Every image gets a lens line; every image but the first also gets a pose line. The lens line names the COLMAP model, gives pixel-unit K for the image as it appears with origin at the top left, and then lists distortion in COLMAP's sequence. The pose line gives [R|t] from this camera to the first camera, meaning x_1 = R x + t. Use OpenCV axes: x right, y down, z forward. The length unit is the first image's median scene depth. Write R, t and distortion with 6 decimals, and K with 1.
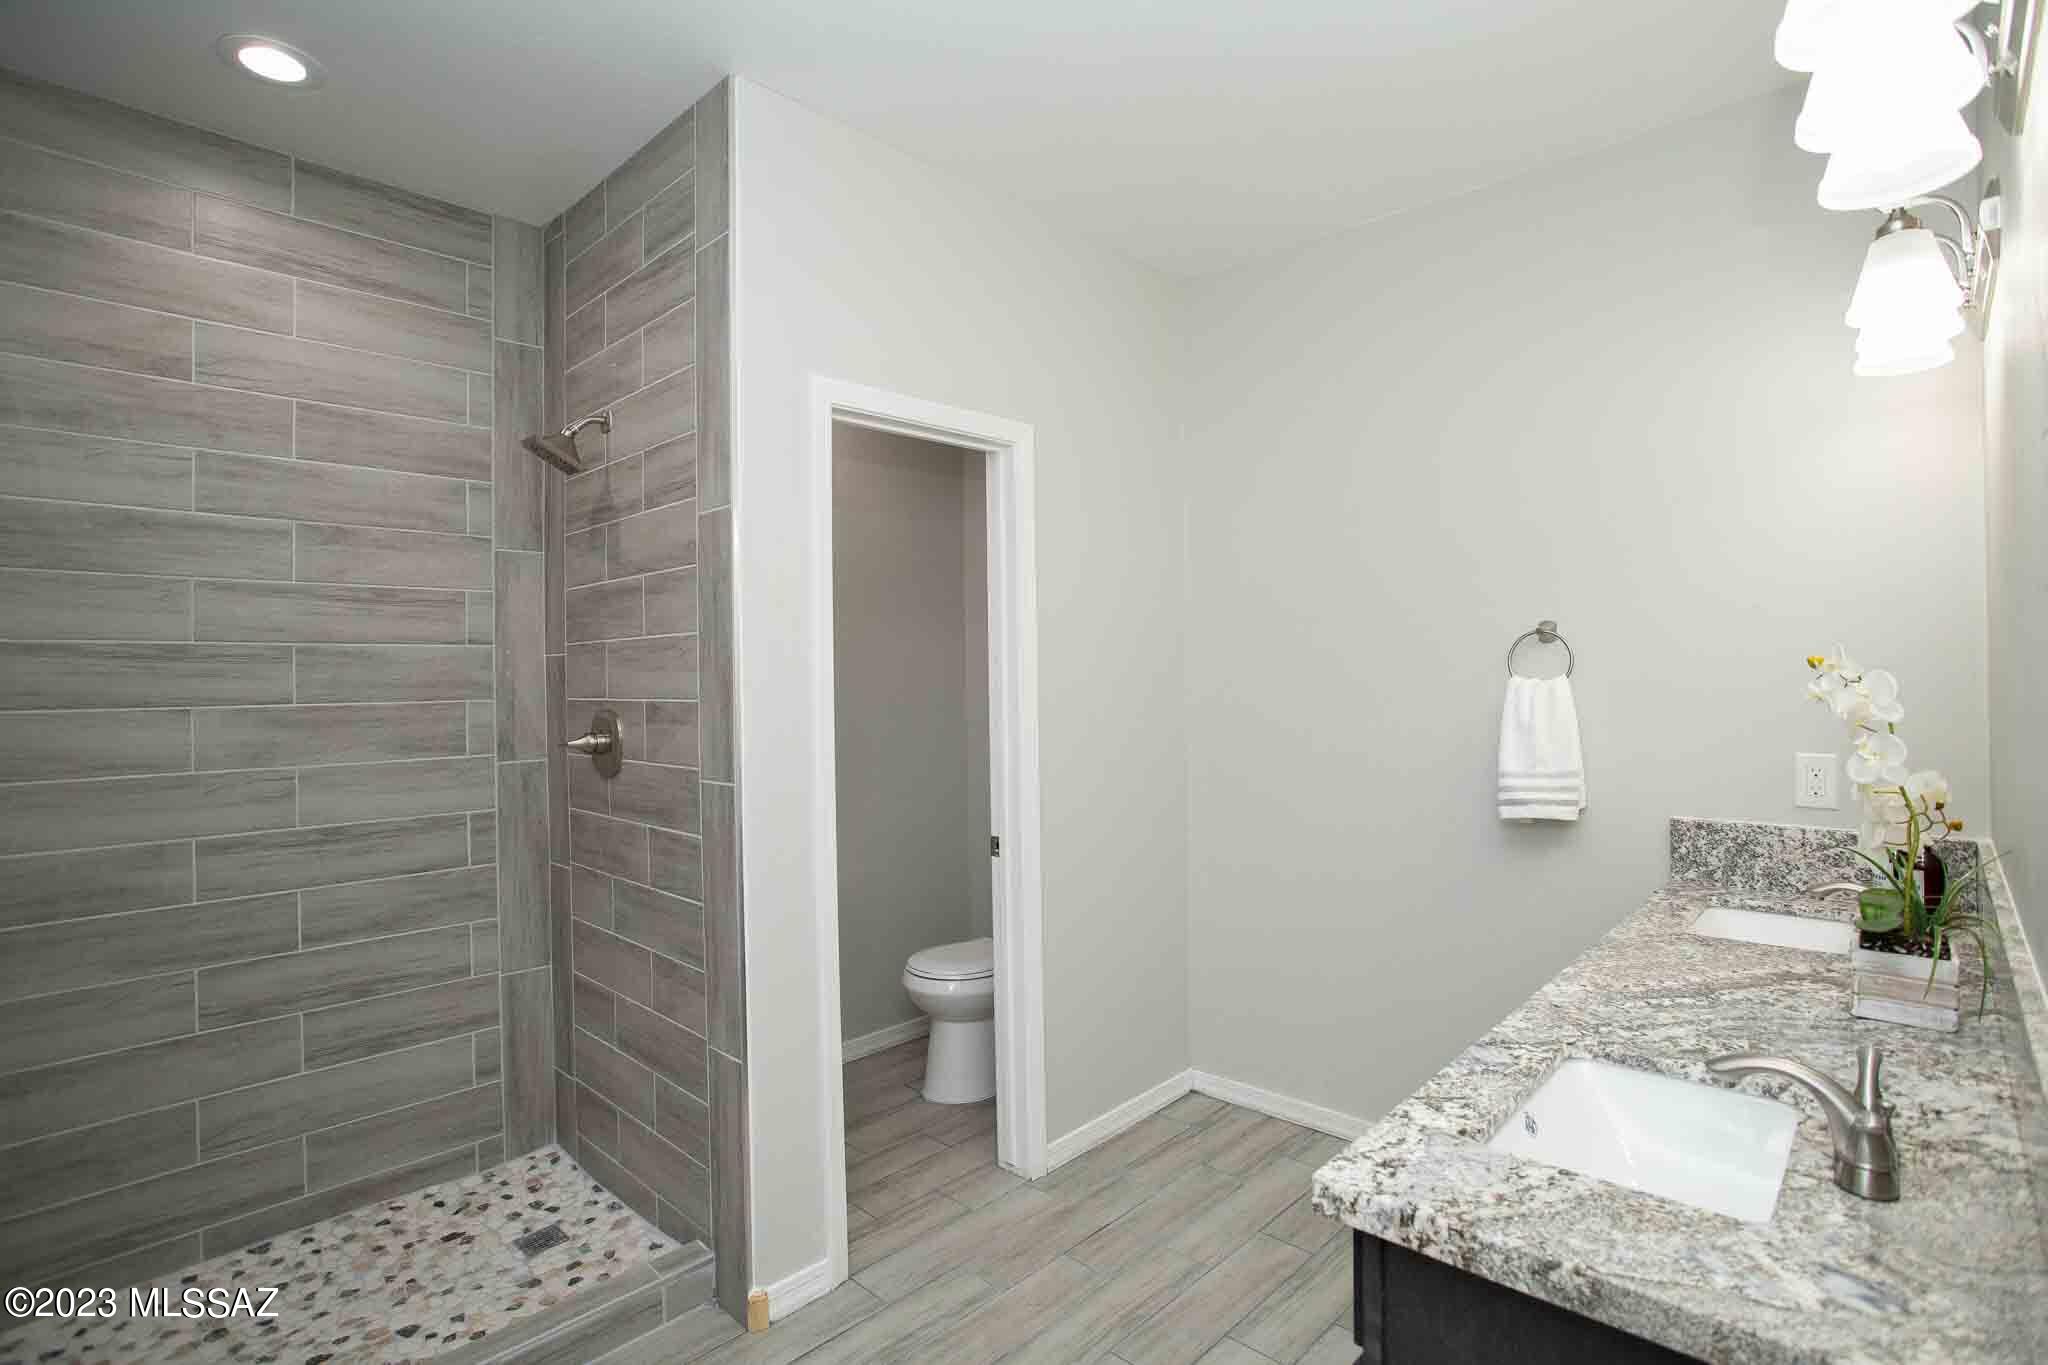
lens RADIAL K [[985.7, 0, 1019.4], [0, 985.7, 673.6], [0, 0, 1]] dist [-0.045150, 0.028879]
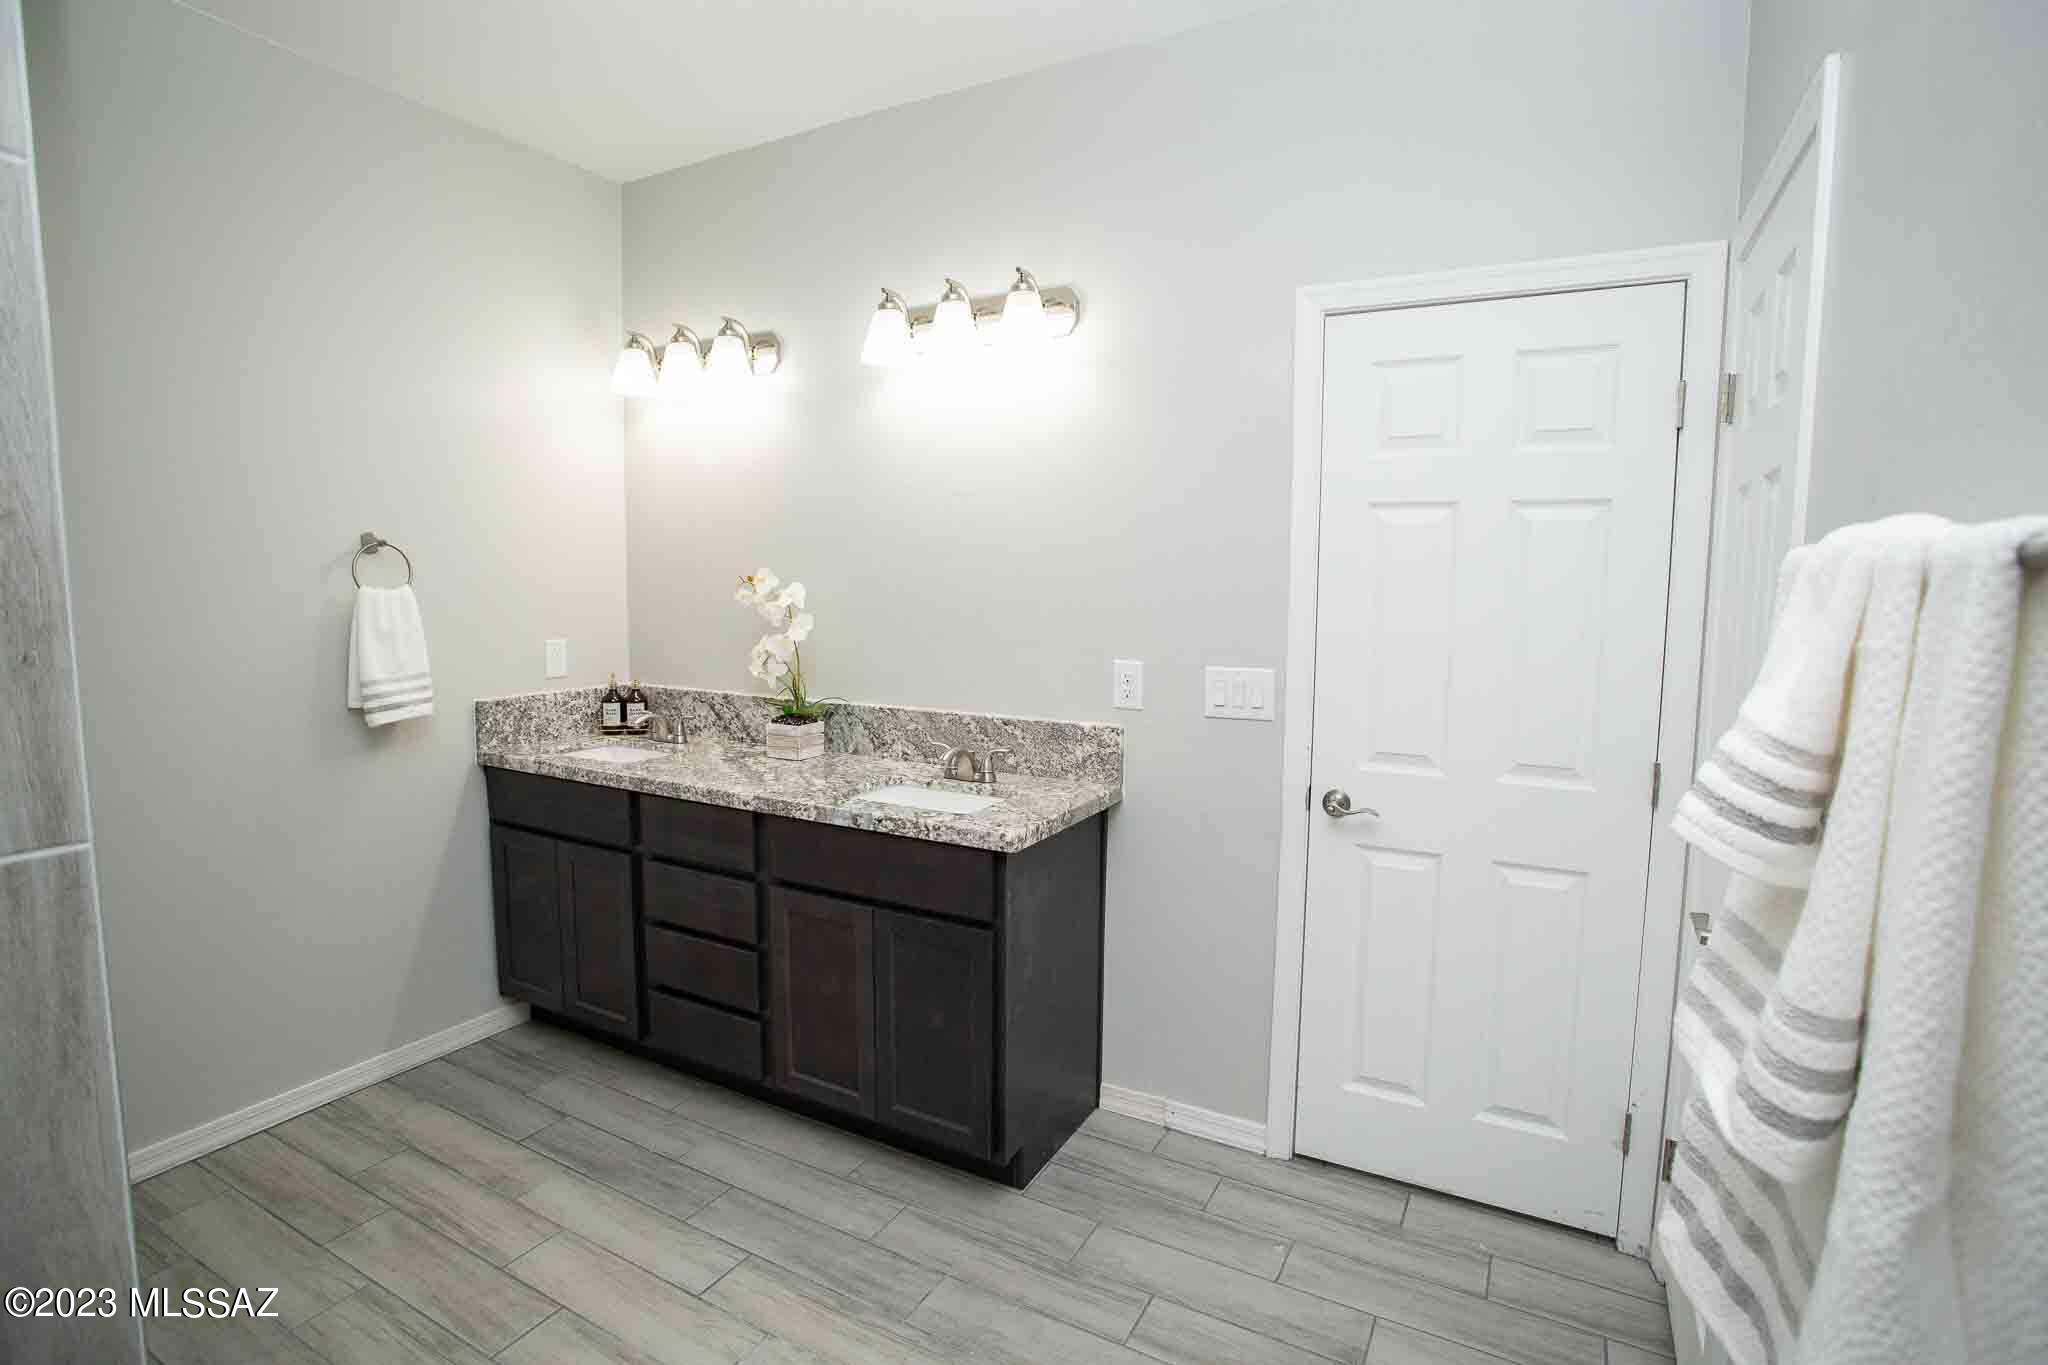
lens RADIAL K [[985.7, 0, 1019.4], [0, 985.7, 673.6], [0, 0, 1]] dist [-0.045150, 0.028879]
pose [[-0.253155, -0.087936, 0.963421, -0.720460], [-0.009387, 0.996037, 0.088446, -0.003098], [-0.967380, 0.013347, -0.252977, 0.662757]]
